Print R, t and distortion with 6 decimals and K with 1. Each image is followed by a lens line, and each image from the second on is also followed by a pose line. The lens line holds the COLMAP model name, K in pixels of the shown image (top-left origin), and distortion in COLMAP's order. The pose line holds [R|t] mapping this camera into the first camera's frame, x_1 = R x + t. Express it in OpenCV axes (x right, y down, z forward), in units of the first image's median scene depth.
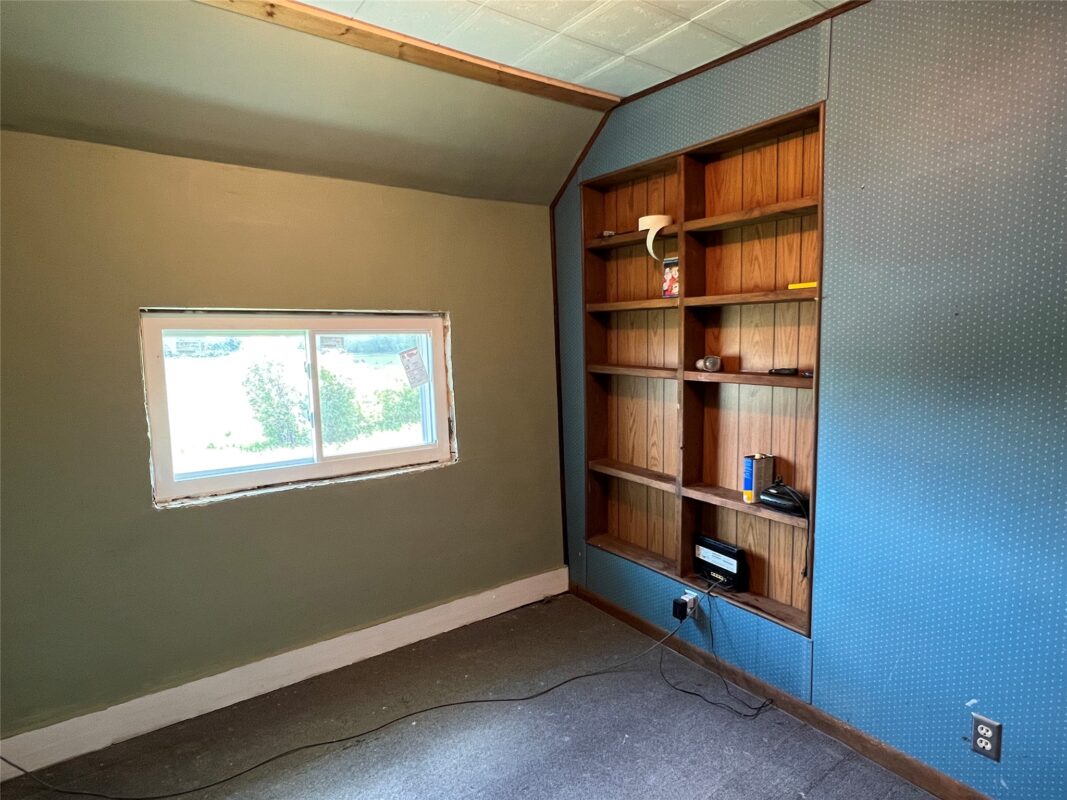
lens RADIAL K [[605.4, 0, 534.8], [0, 605.4, 403.1], [0, 0, 1]] dist [0.001846, -0.000246]
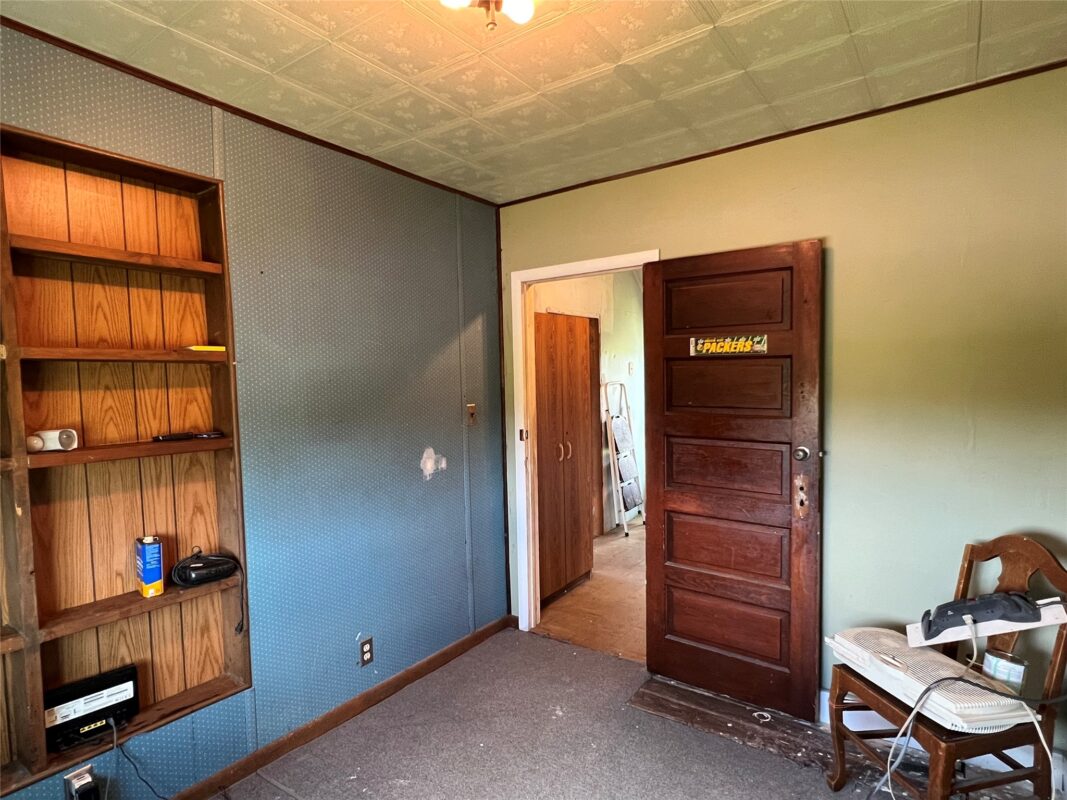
lens RADIAL K [[605.4, 0, 531.5], [0, 605.4, 408.5], [0, 0, 1]] dist [0.001846, -0.000246]
pose [[-0.349777, -0.021008, 0.936597, -0.622614], [0.125283, 0.989720, 0.068987, -0.087758], [-0.928418, 0.141470, -0.343549, 0.777905]]
